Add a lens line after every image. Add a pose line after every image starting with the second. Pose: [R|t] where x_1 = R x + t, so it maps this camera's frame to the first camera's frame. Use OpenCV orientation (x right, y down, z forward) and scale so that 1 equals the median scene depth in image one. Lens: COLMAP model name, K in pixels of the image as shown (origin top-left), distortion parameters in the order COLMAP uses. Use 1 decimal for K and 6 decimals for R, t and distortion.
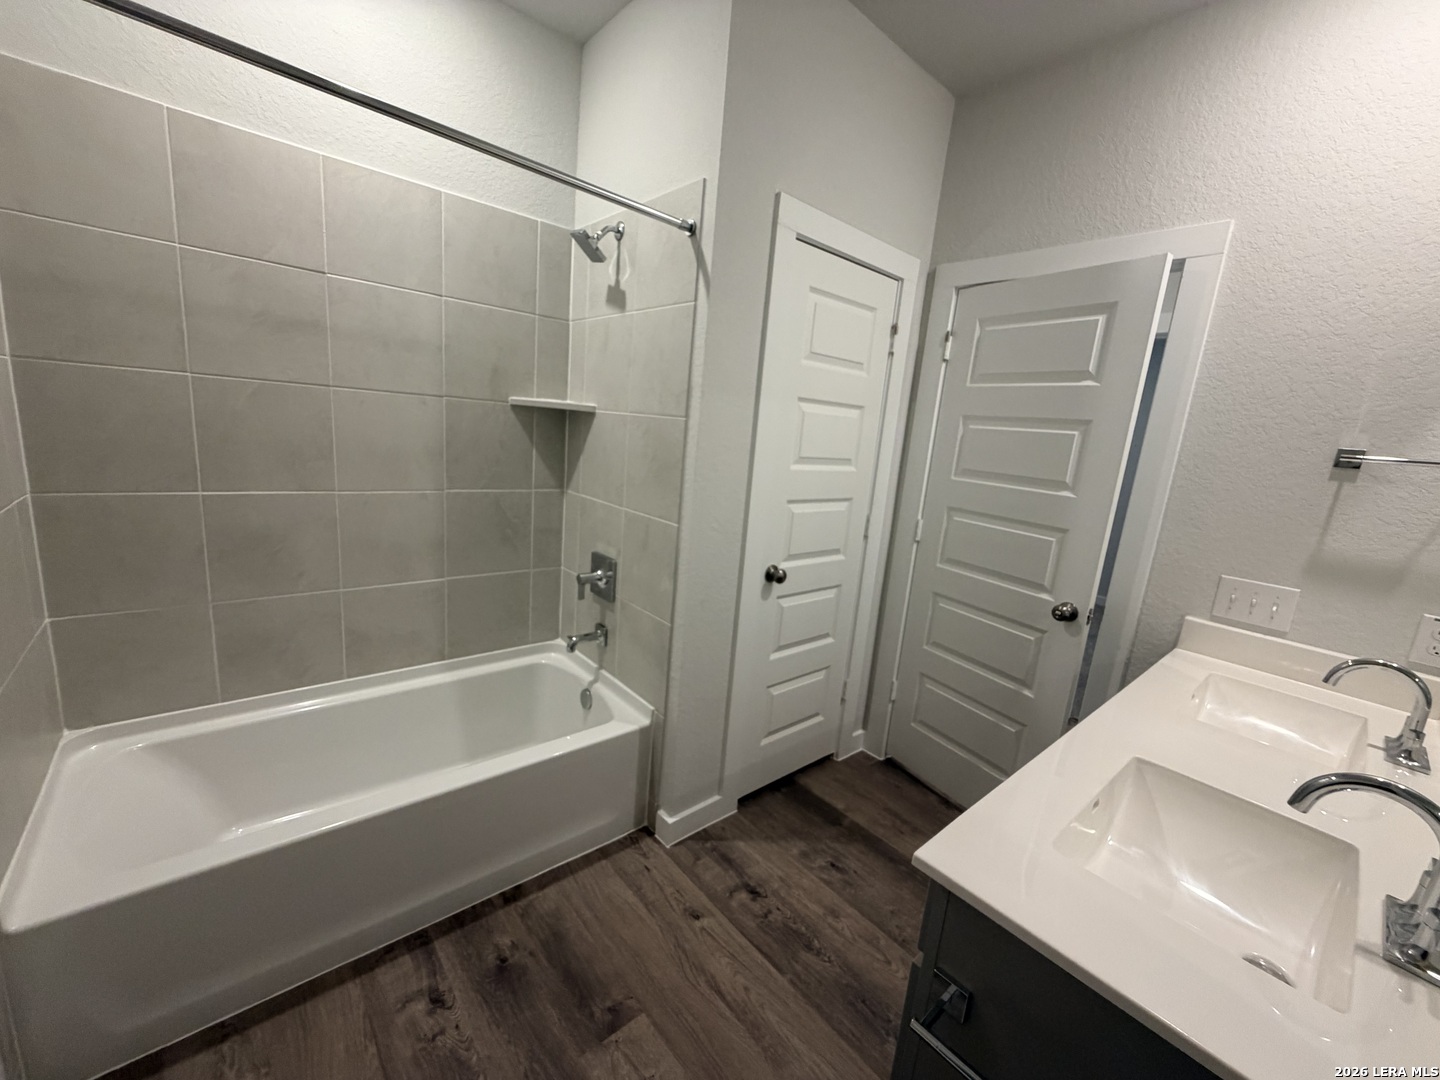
lens RADIAL K [[578.7, 0, 724.2], [0, 578.7, 541.4], [0, 0, 1]] dist [0.001328, 0.000048]
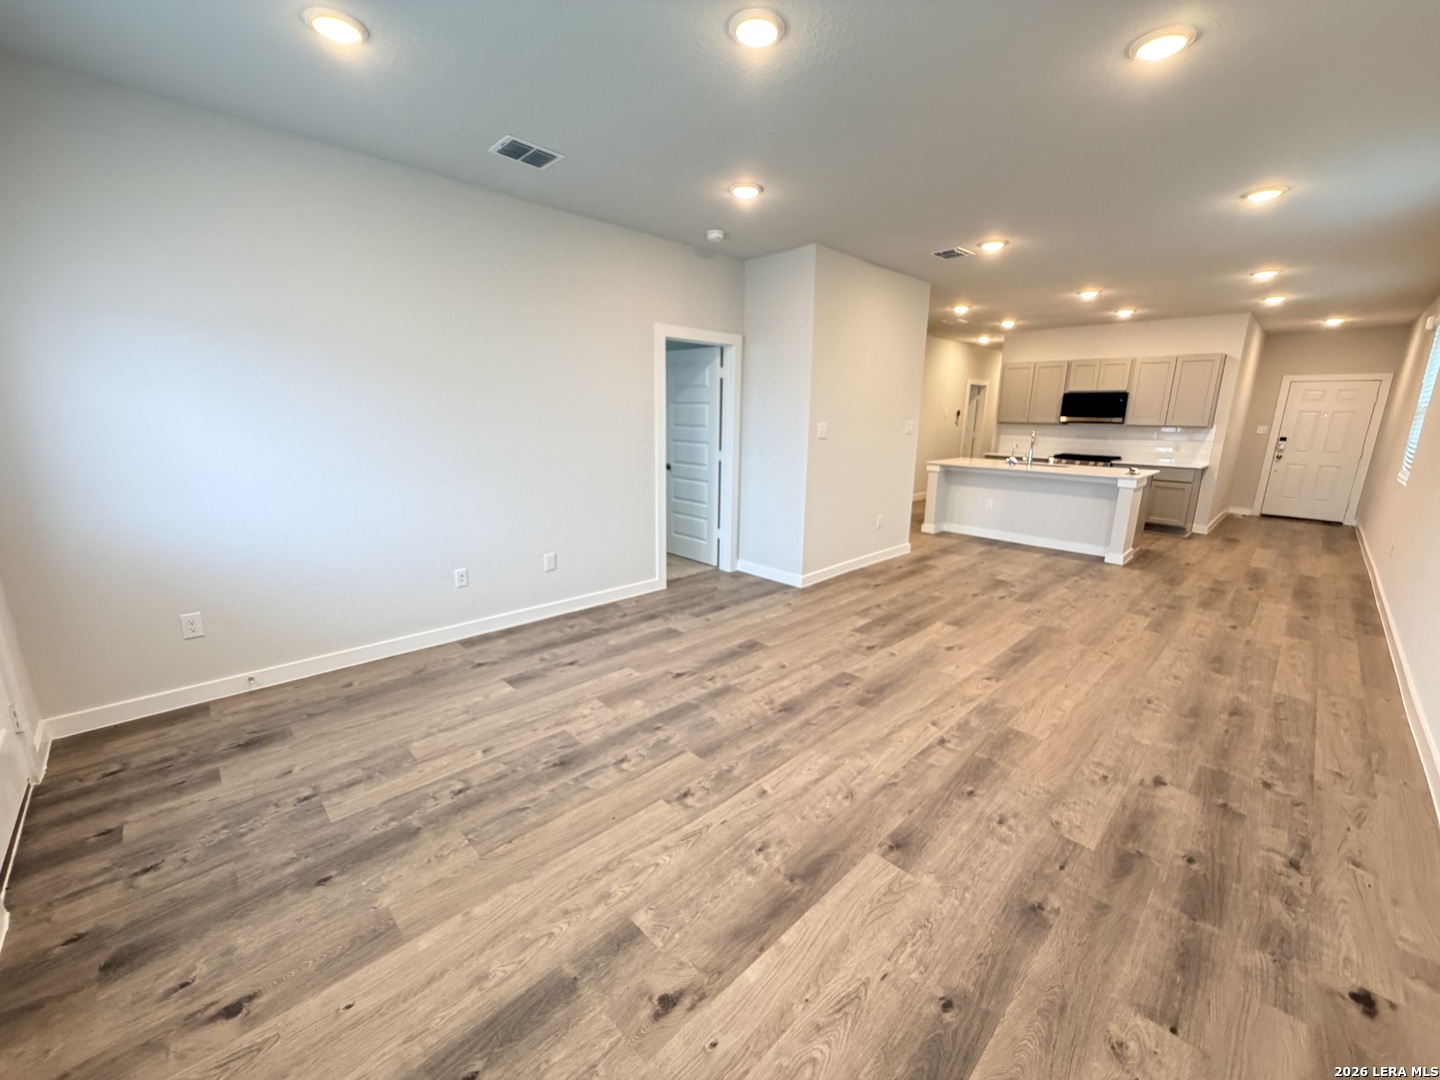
lens RADIAL K [[578.7, 0, 723.8], [0, 578.7, 542.6], [0, 0, 1]] dist [0.001328, 0.000048]
pose [[-0.062783, -0.294455, 0.953601, -0.472775], [0.193660, 0.933731, 0.301070, -0.141901], [-0.979058, 0.203576, -0.001598, 0.554061]]
